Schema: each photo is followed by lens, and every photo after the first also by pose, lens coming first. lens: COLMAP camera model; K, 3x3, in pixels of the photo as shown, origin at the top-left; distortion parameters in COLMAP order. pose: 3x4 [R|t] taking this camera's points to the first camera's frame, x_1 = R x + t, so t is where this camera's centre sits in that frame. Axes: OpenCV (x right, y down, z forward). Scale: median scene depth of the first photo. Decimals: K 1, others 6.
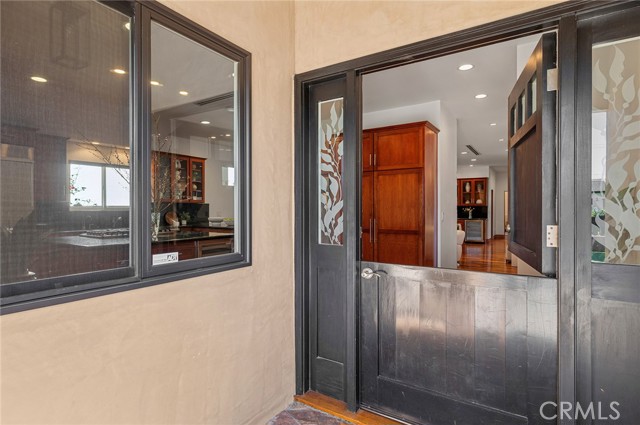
lens RADIAL K [[342.2, 0, 317.9], [0, 342.2, 209.9], [0, 0, 1]] dist [-0.003456, -0.000217]
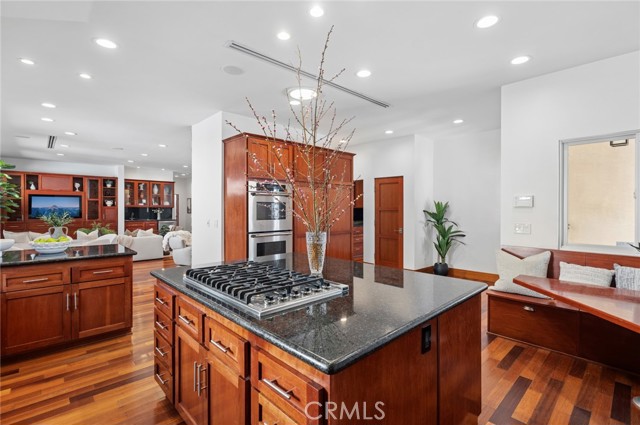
lens RADIAL K [[299.7, 0, 321.7], [0, 299.7, 211.8], [0, 0, 1]] dist [0.003190, 0.000420]
pose [[0.204819, -0.007612, 0.978770, -0.354679], [-0.004426, 0.999952, 0.008703, -0.008754], [-0.978790, -0.006114, 0.204776, 0.320187]]
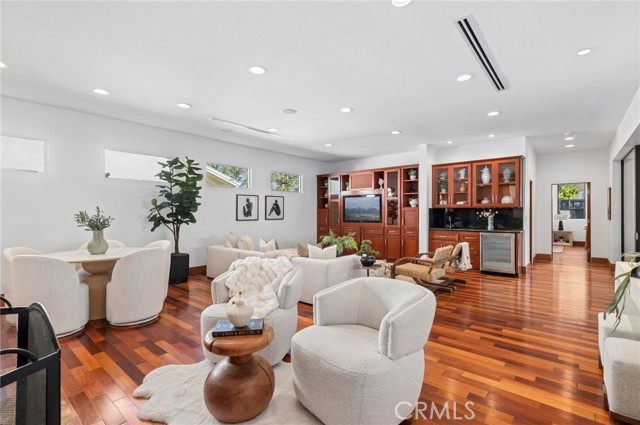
lens RADIAL K [[299.7, 0, 320.4], [0, 299.7, 212.2], [0, 0, 1]] dist [0.003190, 0.000420]
pose [[0.991633, 0.000202, -0.129092, 0.227747], [-0.000706, 0.999992, -0.003854, -0.001836], [0.129091, 0.003913, 0.991625, 0.463857]]
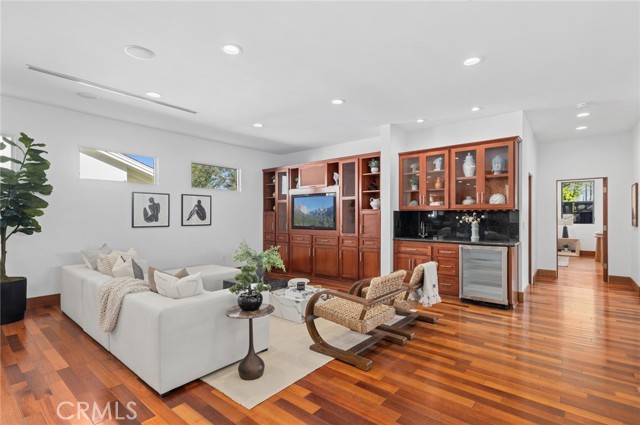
lens RADIAL K [[307.0, 0, 320.5], [0, 307.0, 215.3], [0, 0, 1]] dist [0.008632, -0.000079]
pose [[0.993389, 0.000741, -0.114794, 0.302681], [-0.001325, 0.999987, -0.005012, -0.003066], [0.114789, 0.005131, 0.993377, 0.607029]]
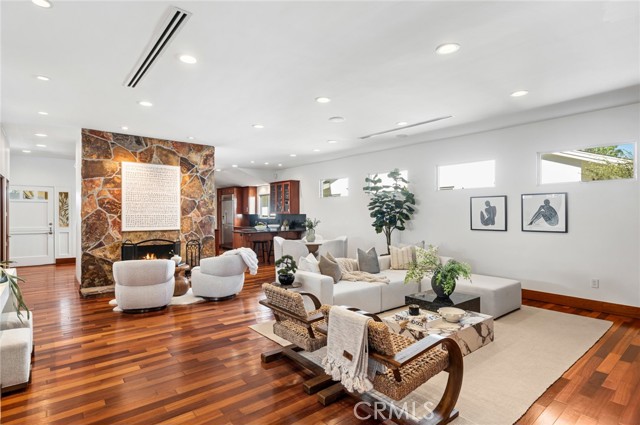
lens RADIAL K [[329.5, 0, 320.9], [0, 329.5, 214.0], [0, 0, 1]] dist [0.002738, 0.000208]
pose [[-0.292856, 0.000148, -0.956156, 0.528648], [-0.001634, 0.999998, 0.000655, -0.011417], [0.956155, 0.001755, -0.292856, 0.919542]]
